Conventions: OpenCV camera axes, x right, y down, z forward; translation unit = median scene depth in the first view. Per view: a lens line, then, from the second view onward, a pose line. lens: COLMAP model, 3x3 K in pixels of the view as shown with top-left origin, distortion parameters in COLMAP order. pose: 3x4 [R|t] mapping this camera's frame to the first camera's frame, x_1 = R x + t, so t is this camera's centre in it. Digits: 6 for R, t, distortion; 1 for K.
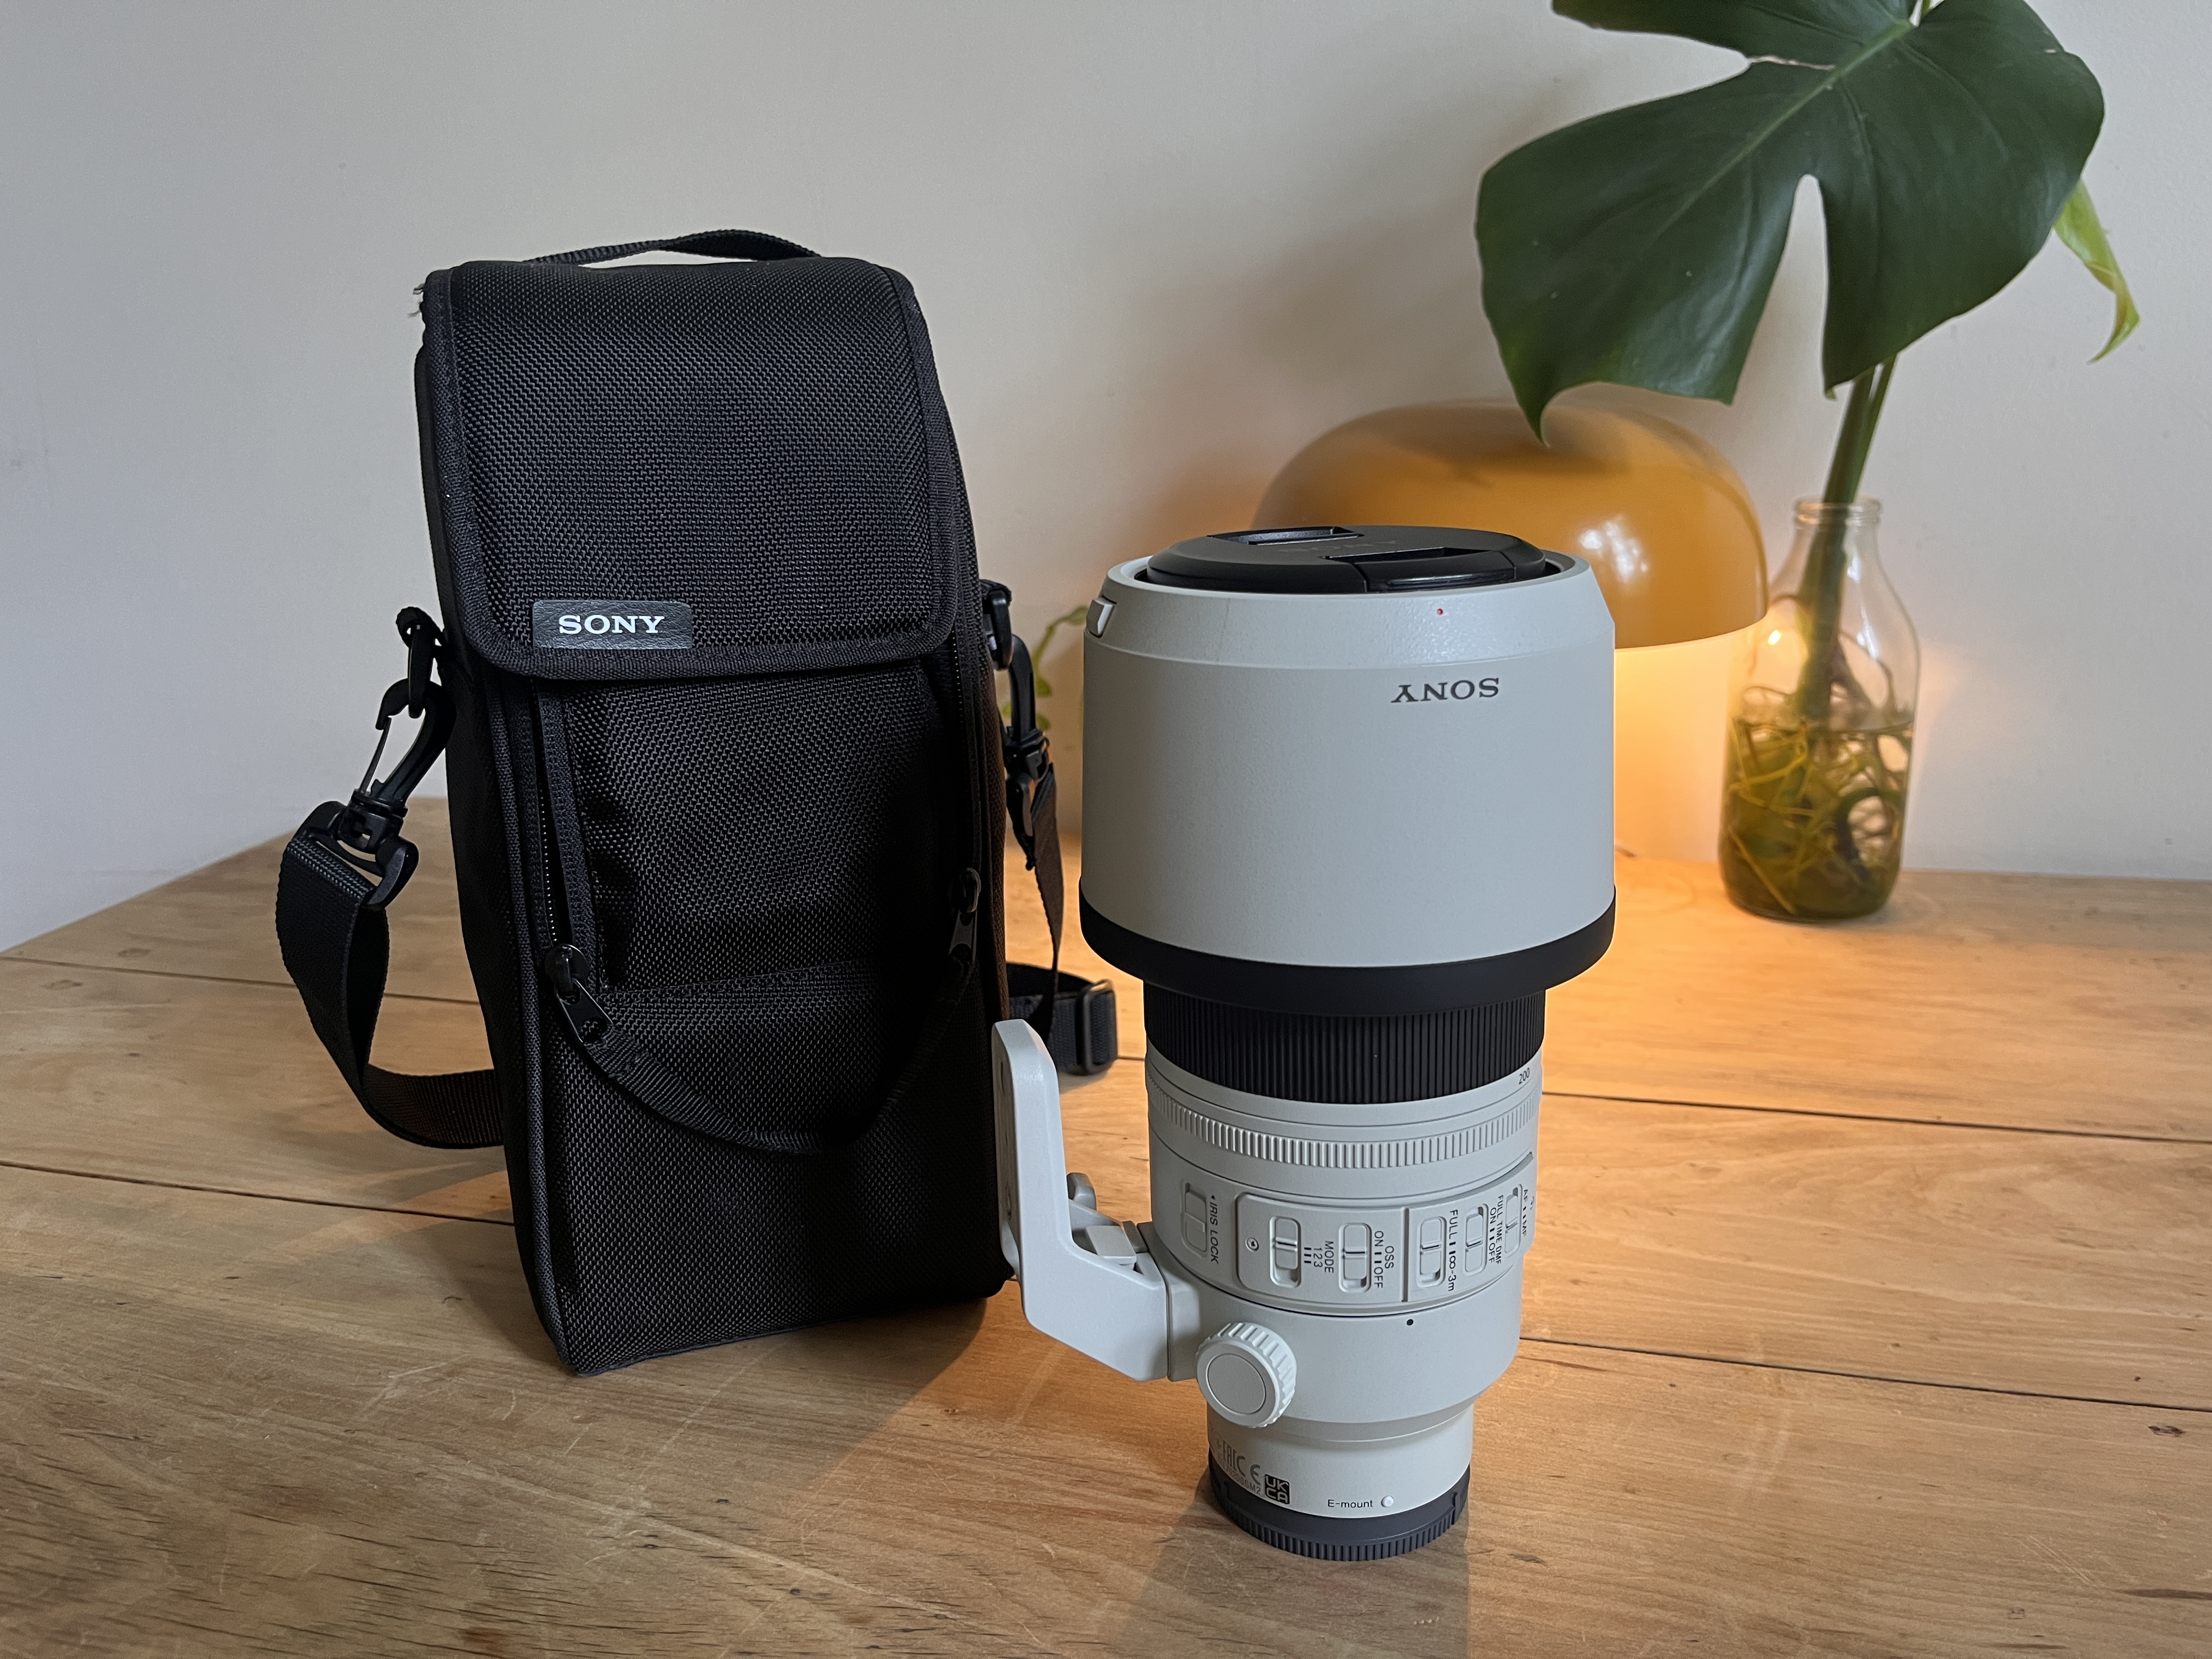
lens RADIAL K [[1696.9, 0, 1106.0], [0, 1696.9, 829.5], [0, 0, 1]] dist [0.091783, -0.149318]
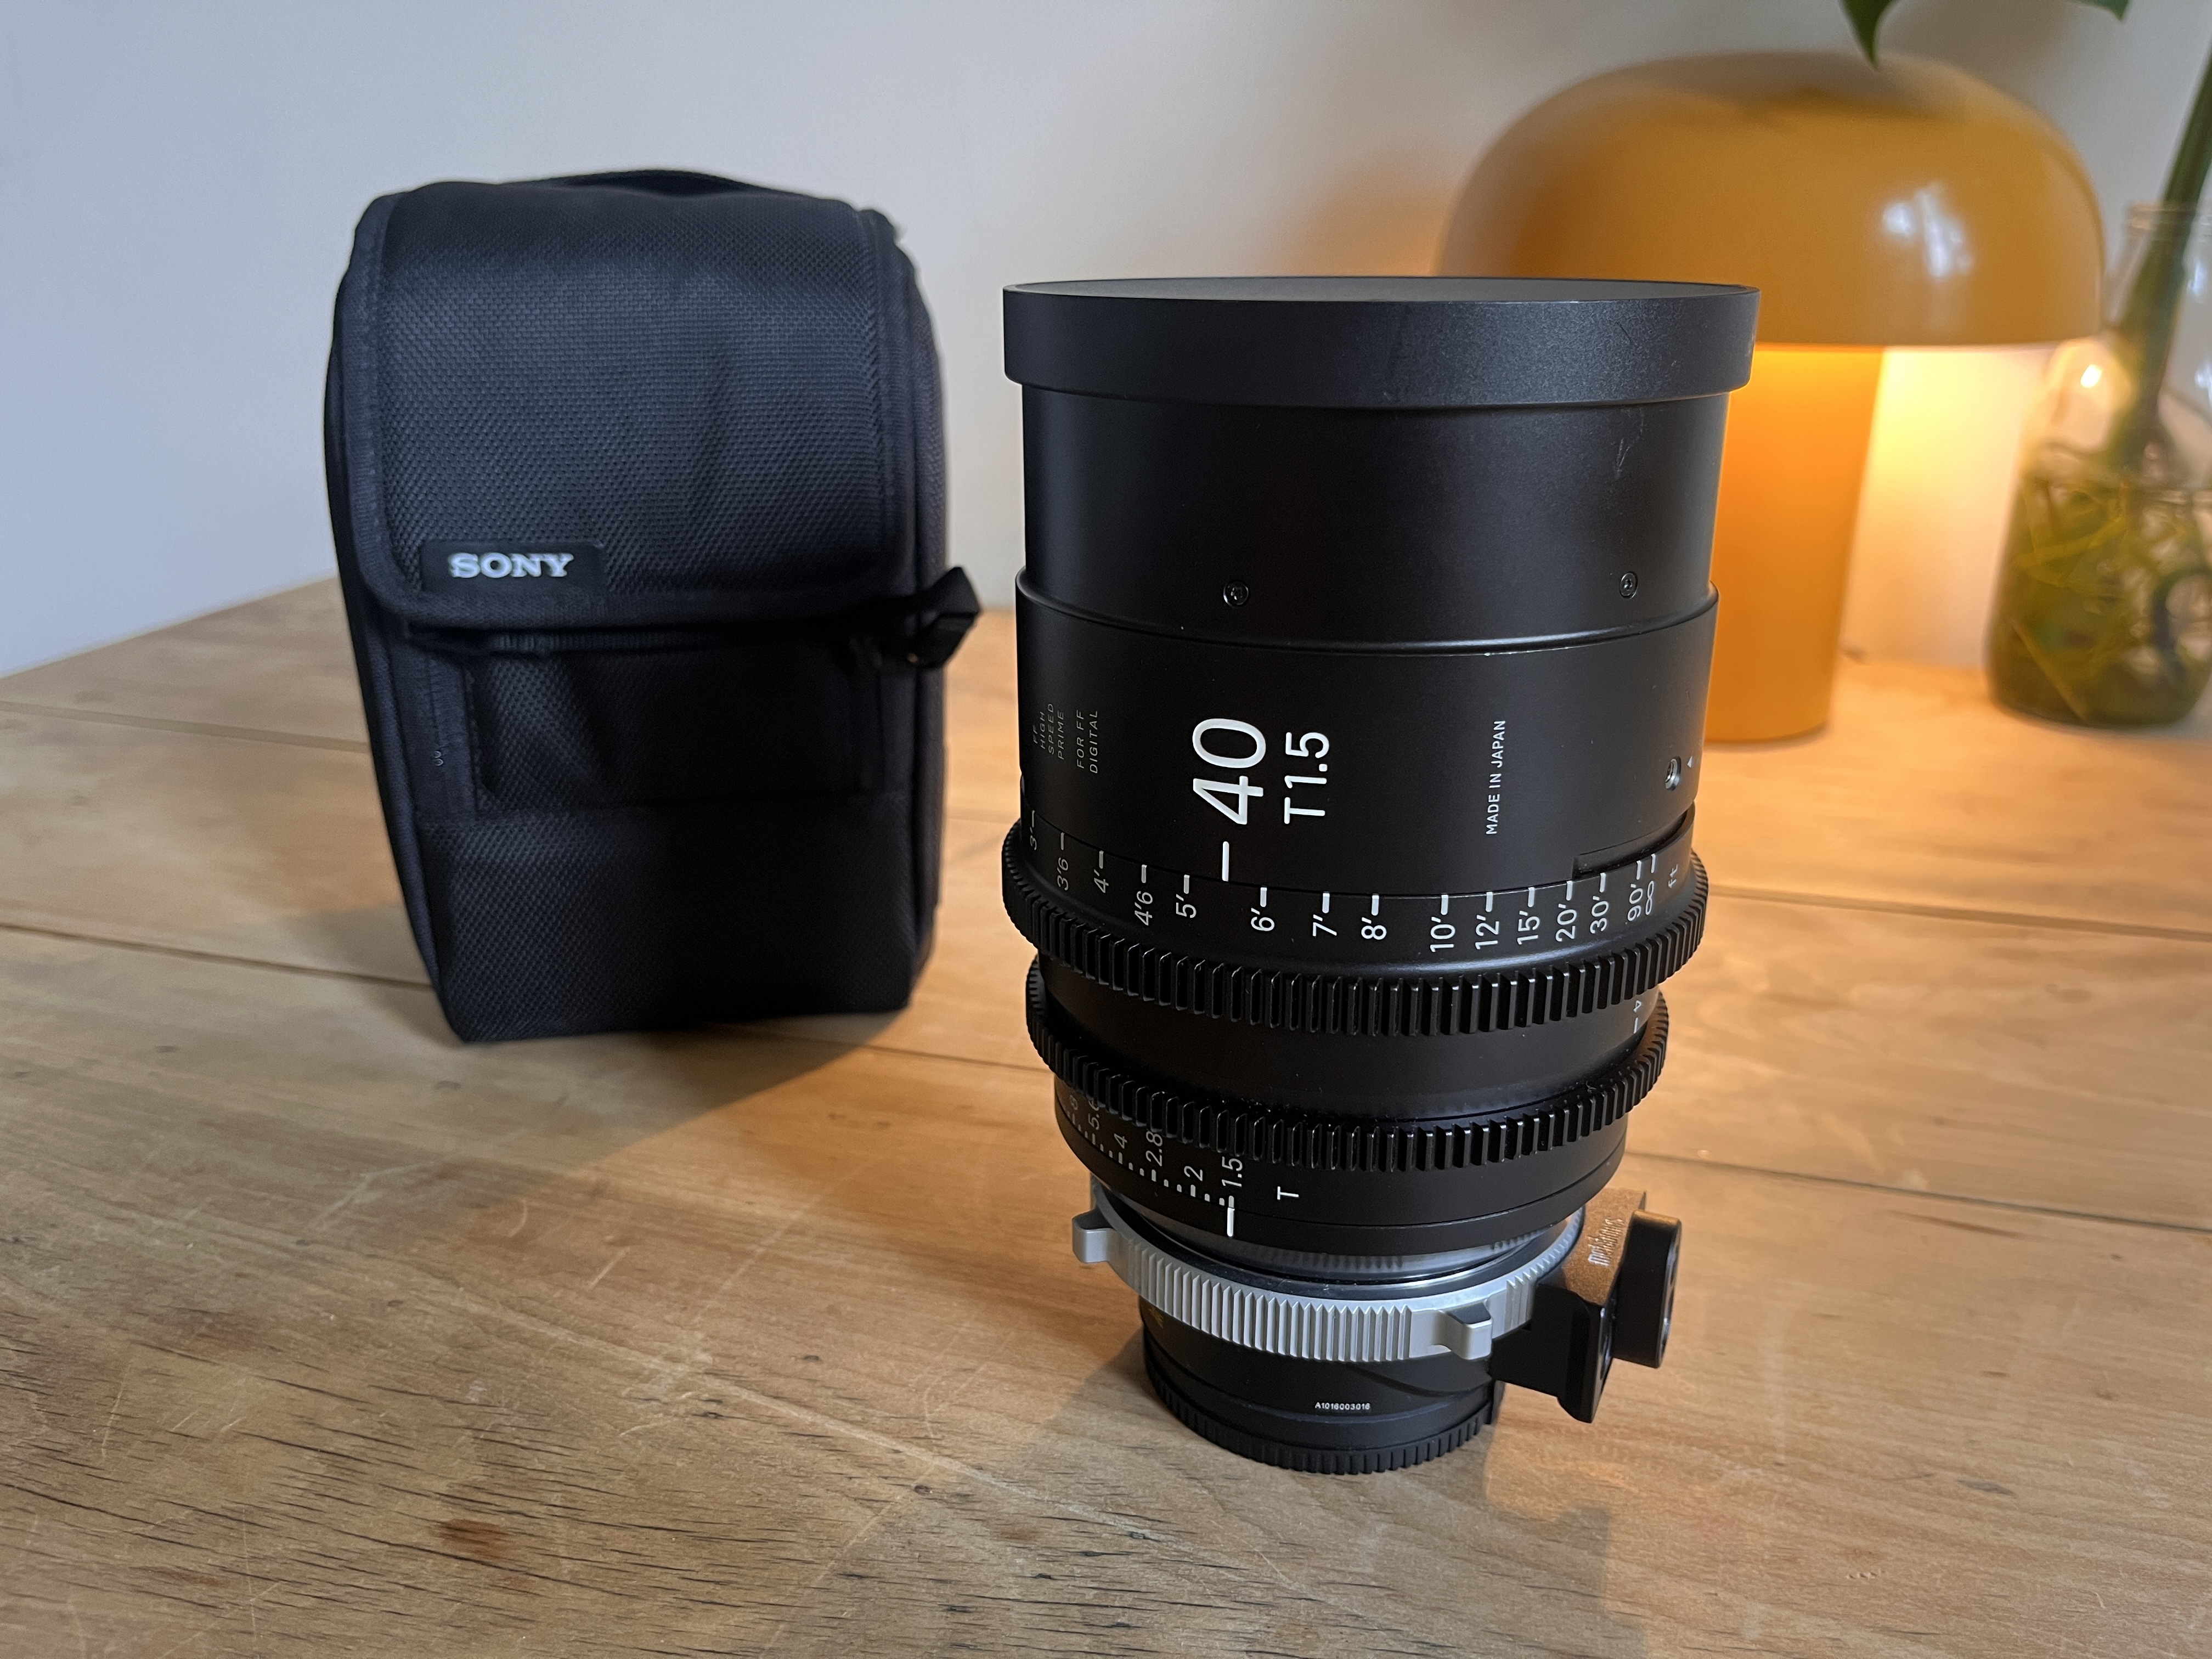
lens RADIAL K [[1715.0, 0, 1099.7], [0, 1715.0, 861.1], [0, 0, 1]] dist [0.042931, -0.094549]
pose [[0.999122, 0.036845, -0.019932, -0.090646], [-0.035066, 0.995911, 0.083258, 0.114069], [0.022918, -0.082486, 0.996329, 0.288110]]
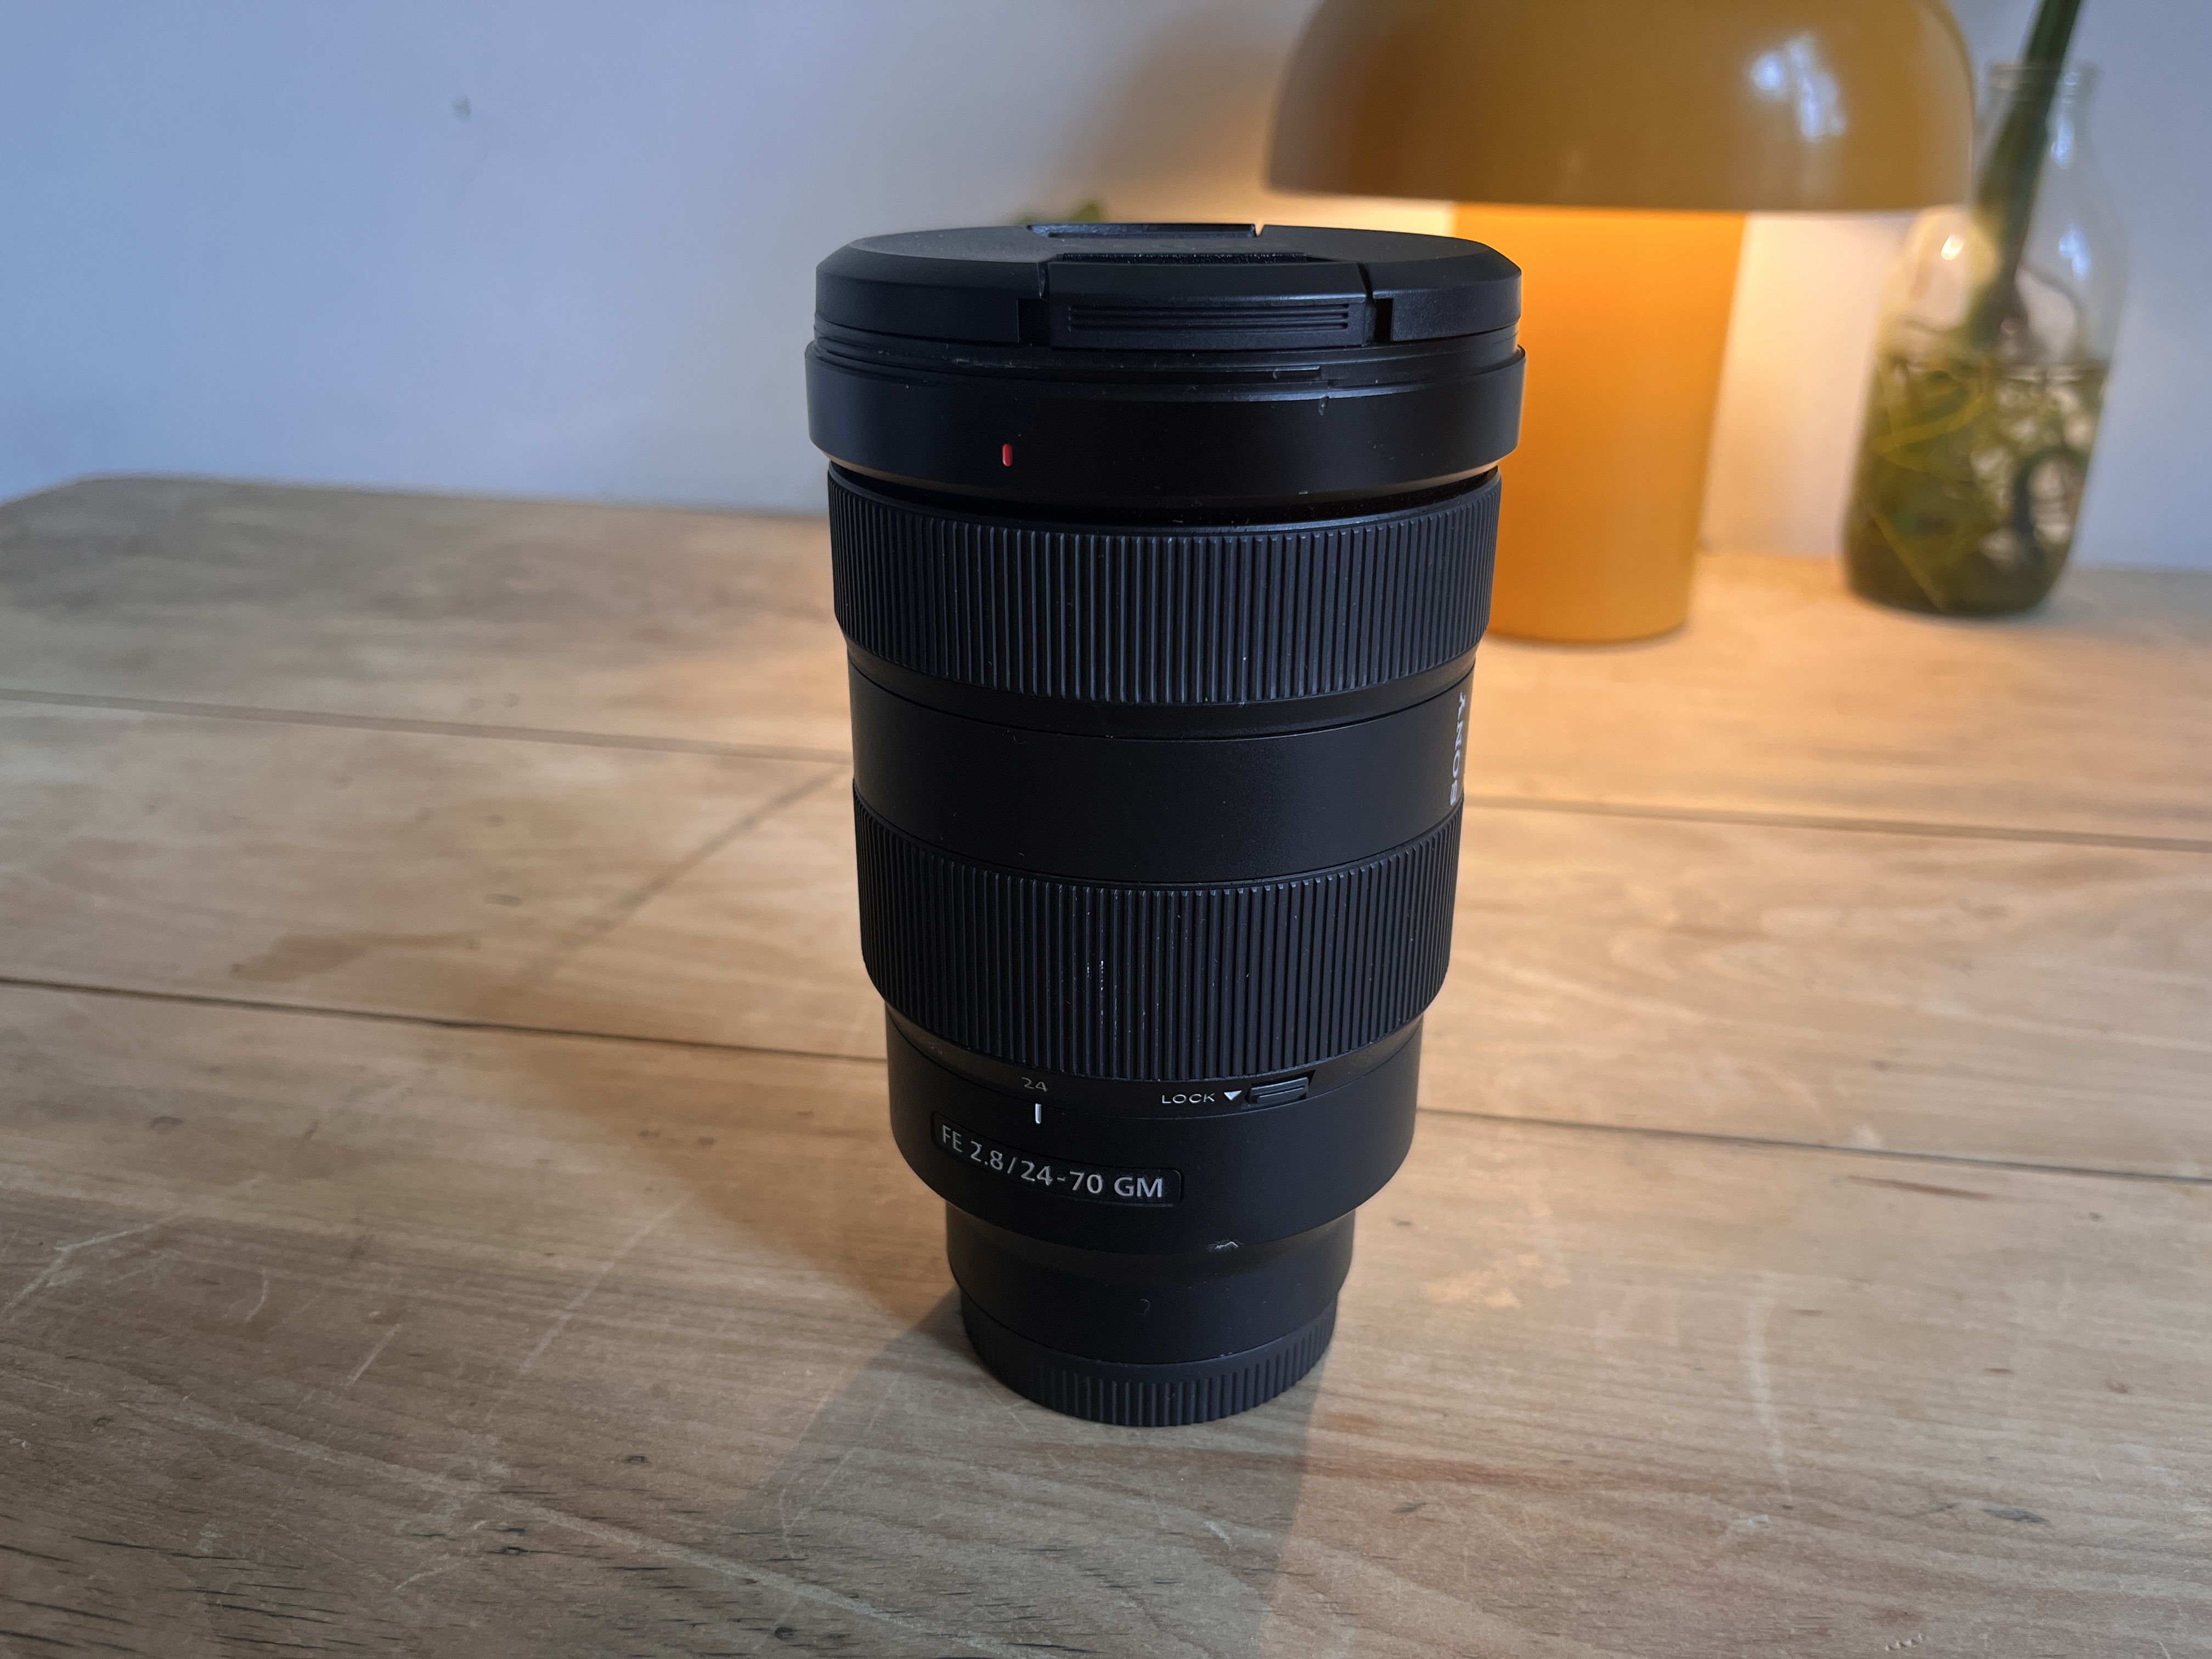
lens RADIAL K [[1699.1, 0, 1095.7], [0, 1699.1, 880.7], [0, 0, 1]] dist [0.073996, -0.152223]
pose [[0.995810, -0.006807, 0.091192, -0.111814], [-0.006877, 0.988826, 0.148913, 0.102996], [-0.091187, -0.148916, 0.984636, 0.415254]]
